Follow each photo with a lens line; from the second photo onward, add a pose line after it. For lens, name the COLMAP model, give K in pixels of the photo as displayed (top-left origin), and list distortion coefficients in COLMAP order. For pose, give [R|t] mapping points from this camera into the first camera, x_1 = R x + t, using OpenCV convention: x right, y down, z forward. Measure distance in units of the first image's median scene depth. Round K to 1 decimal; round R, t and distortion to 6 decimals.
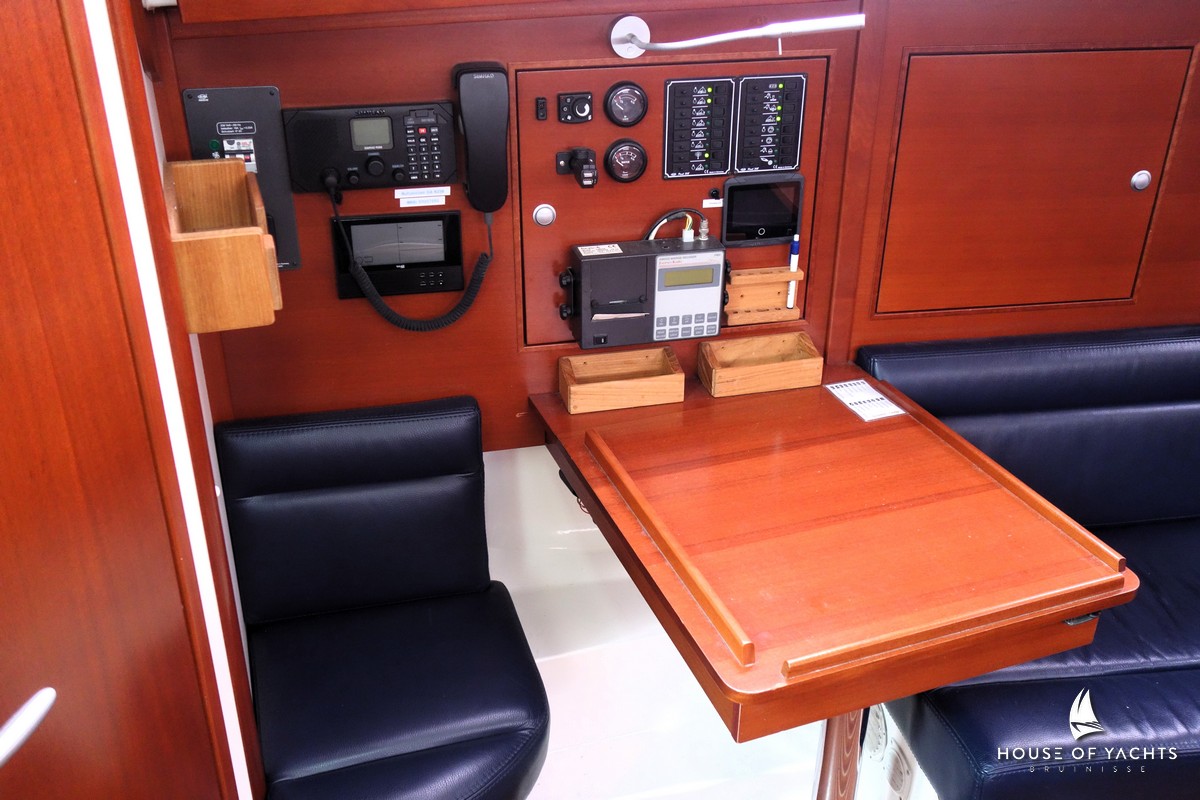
lens RADIAL K [[1106.1, 0, 600.0], [0, 1106.1, 400.0], [0, 0, 1]] dist [0.012933, 0.019968]
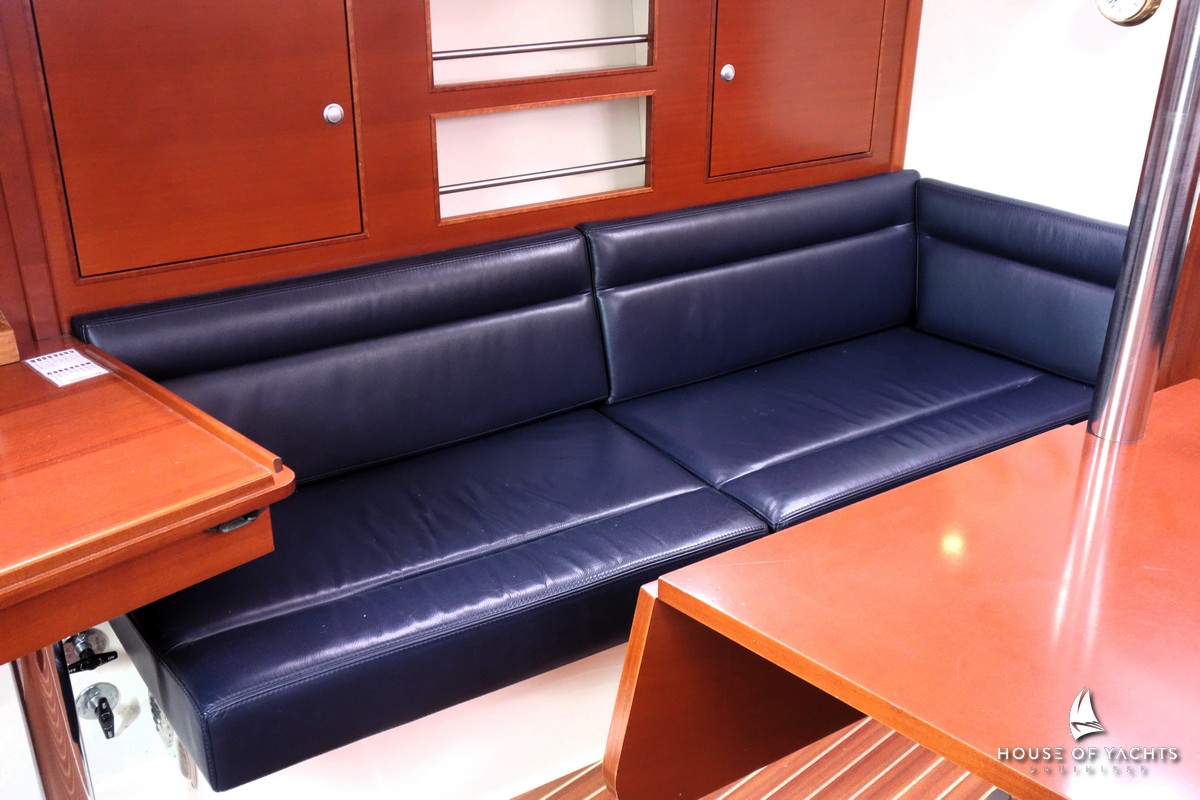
lens RADIAL K [[1243.9, 0, 600.0], [0, 1243.9, 400.0], [0, 0, 1]] dist [0.015073, 0.013968]
pose [[0.909965, -0.169781, 0.378336, 0.239531], [0.188382, 0.982018, -0.012405, 0.120083], [-0.369427, 0.082560, 0.925585, -0.118372]]
